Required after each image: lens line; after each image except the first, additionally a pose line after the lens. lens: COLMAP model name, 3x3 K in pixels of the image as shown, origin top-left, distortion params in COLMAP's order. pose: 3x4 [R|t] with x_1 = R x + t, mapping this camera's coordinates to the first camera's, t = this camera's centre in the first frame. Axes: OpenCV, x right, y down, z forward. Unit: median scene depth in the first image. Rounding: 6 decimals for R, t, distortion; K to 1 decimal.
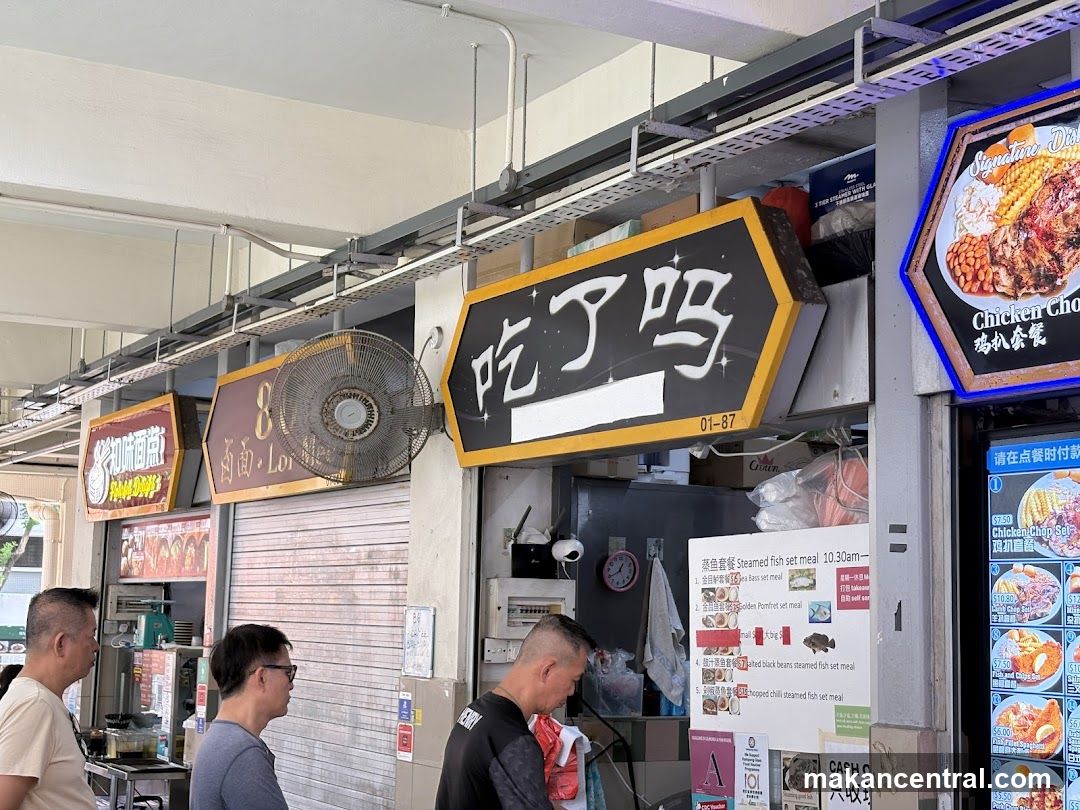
lens RADIAL K [[1635.1, 0, 540.0], [0, 1635.1, 405.0], [0, 0, 1]] dist [0.294860, -1.551289]
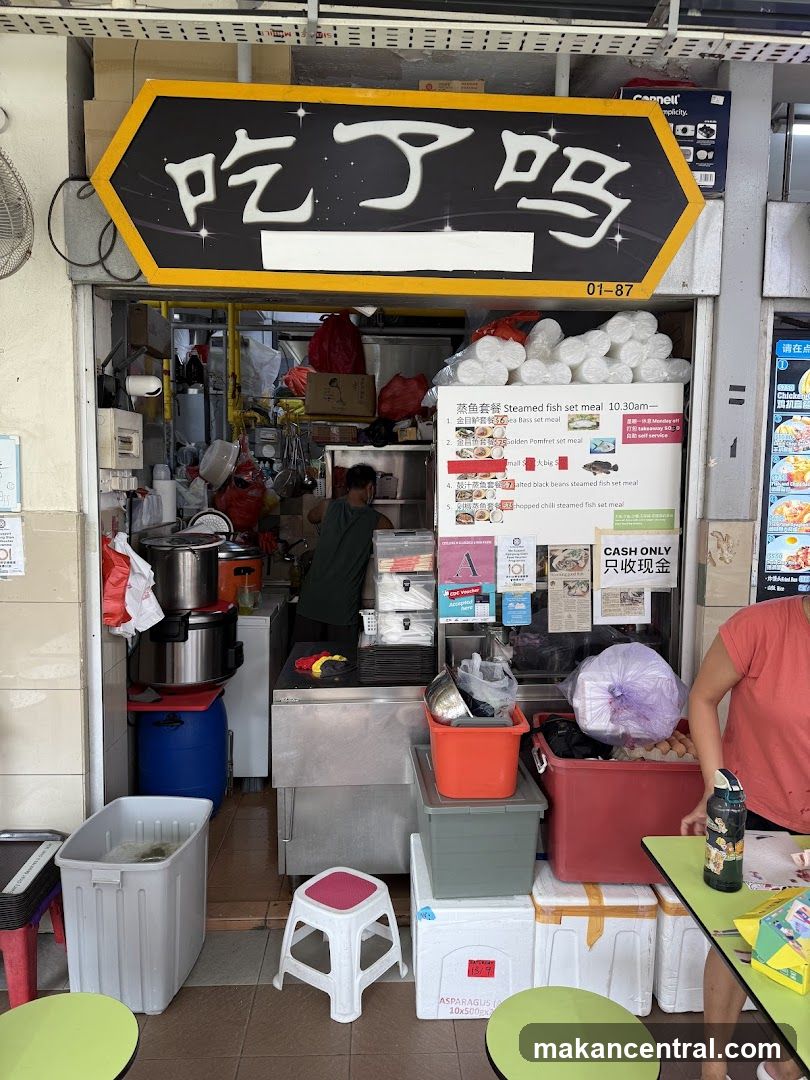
lens RADIAL K [[783.4, 0, 408.0], [0, 783.4, 570.4], [0, 0, 1]] dist [0.107230, -0.184616]
pose [[0.455908, -0.114967, 0.882571, -0.484537], [-0.116547, 0.975372, 0.187261, 0.115914], [-0.882363, -0.188234, 0.431280, 0.792524]]
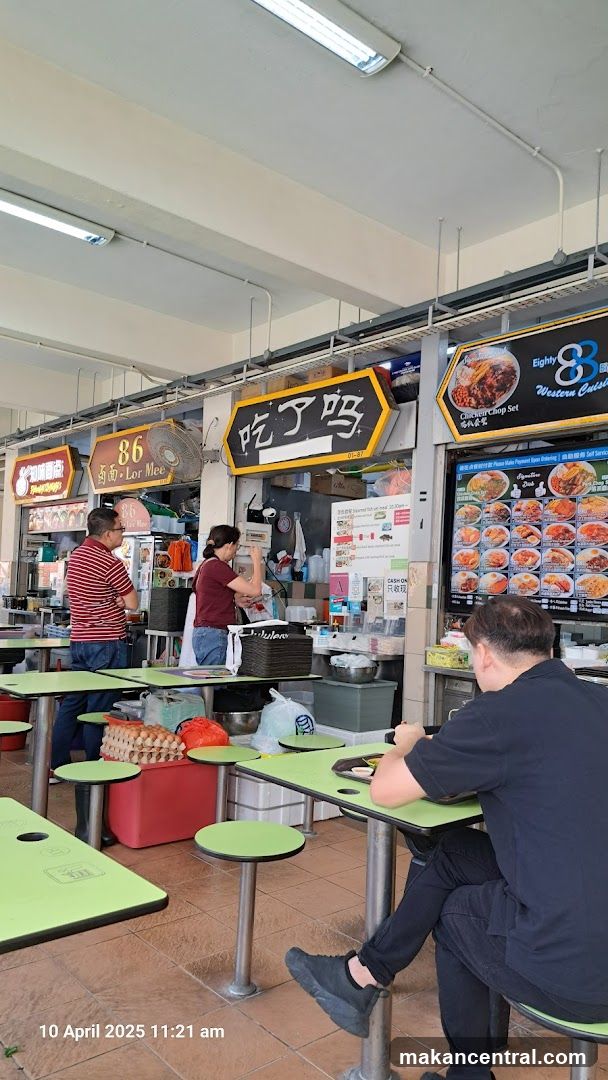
lens RADIAL K [[789.2, 0, 310.7], [0, 789.2, 595.8], [0, 0, 1]] dist [0.099107, -0.000972]
pose [[0.980792, 0.021137, 0.193910, -0.197564], [-0.047590, 0.990001, 0.132793, 0.066997], [-0.189164, -0.139471, 0.971990, -0.259661]]
